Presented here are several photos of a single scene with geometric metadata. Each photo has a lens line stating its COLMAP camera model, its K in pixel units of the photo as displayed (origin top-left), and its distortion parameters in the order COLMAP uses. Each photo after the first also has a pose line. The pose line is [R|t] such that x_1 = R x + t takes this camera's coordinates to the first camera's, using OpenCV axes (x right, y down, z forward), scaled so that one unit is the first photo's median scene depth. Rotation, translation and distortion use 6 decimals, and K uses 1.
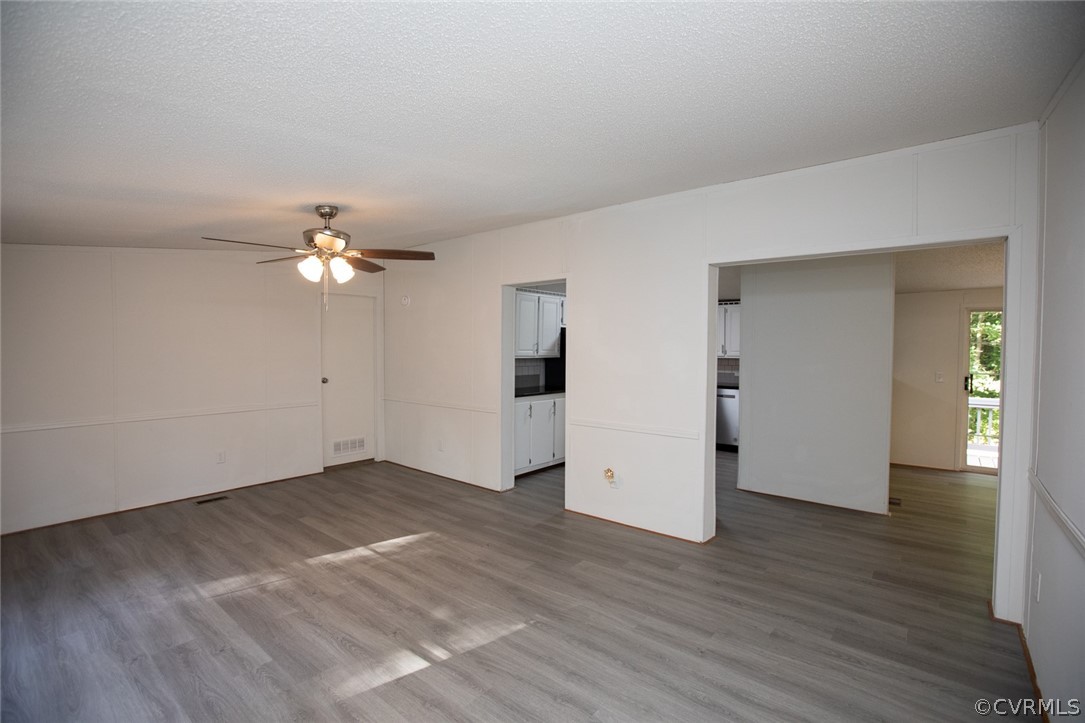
lens RADIAL K [[494.8, 0, 537.6], [0, 494.8, 360.2], [0, 0, 1]] dist [-0.062187, 0.024723]
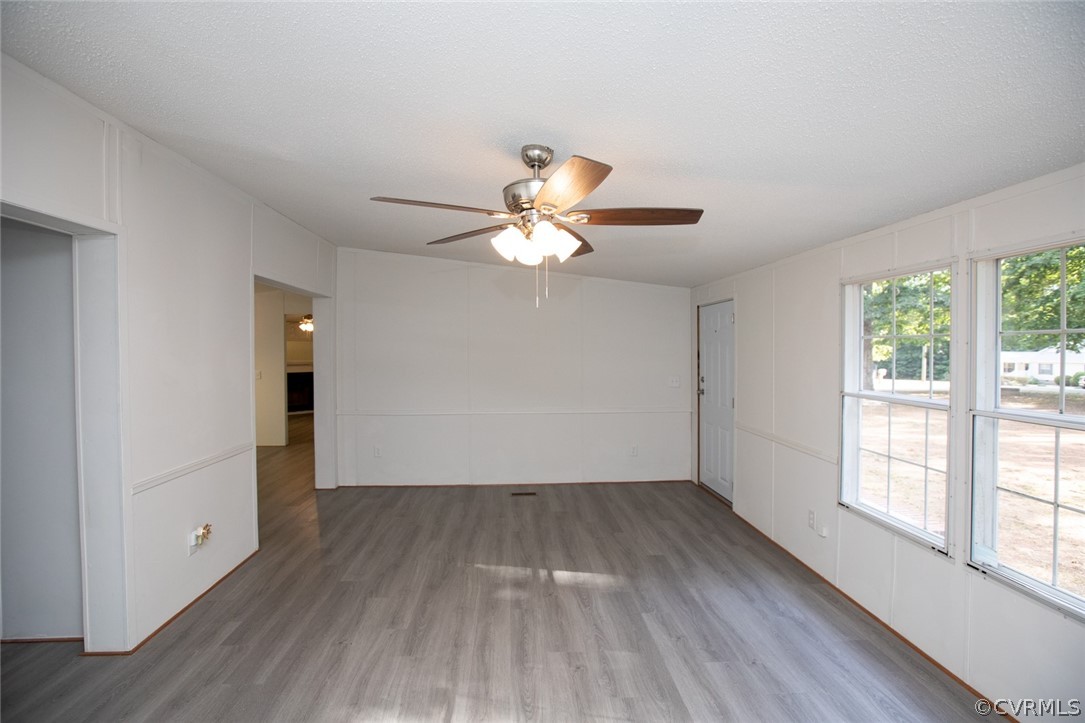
lens RADIAL K [[494.8, 0, 537.6], [0, 494.8, 360.2], [0, 0, 1]] dist [-0.062187, 0.024723]
pose [[-0.679534, -0.017546, 0.733434, -0.777832], [0.019706, 0.998917, 0.042154, -0.047188], [-0.733379, 0.043098, -0.678452, 1.227702]]
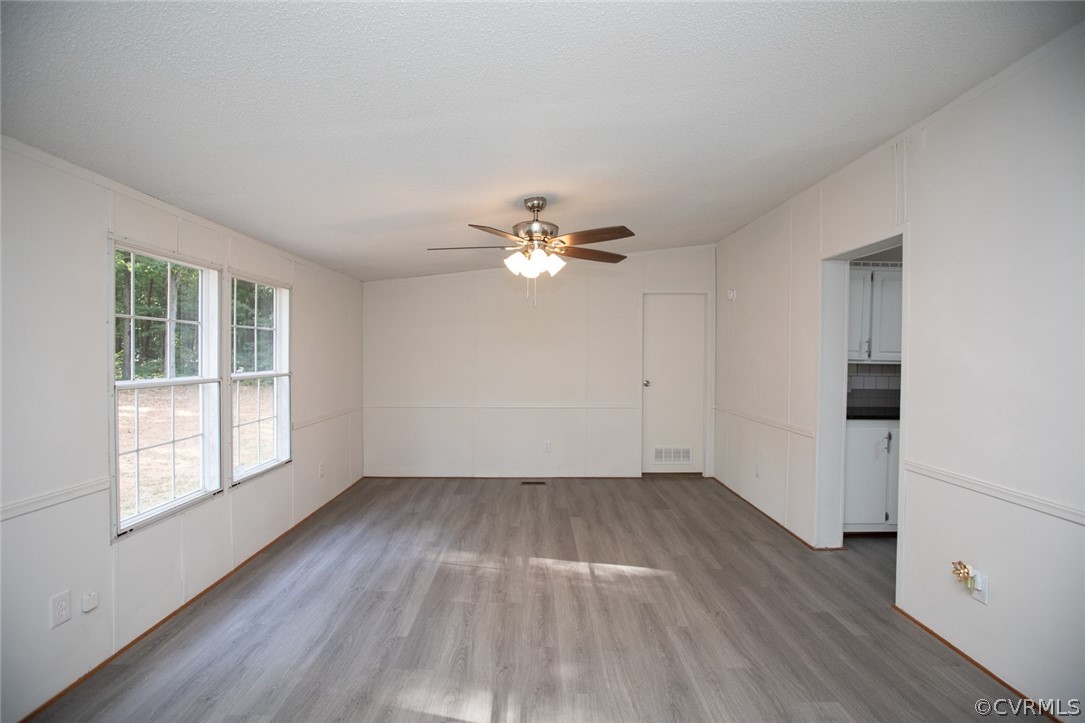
lens RADIAL K [[494.8, 0, 537.6], [0, 494.8, 360.2], [0, 0, 1]] dist [-0.062187, 0.024723]
pose [[0.643671, 0.011465, -0.765217, 0.271512], [-0.024512, 0.999684, -0.005641, 0.009342], [0.764910, 0.022388, 0.643748, 0.317502]]
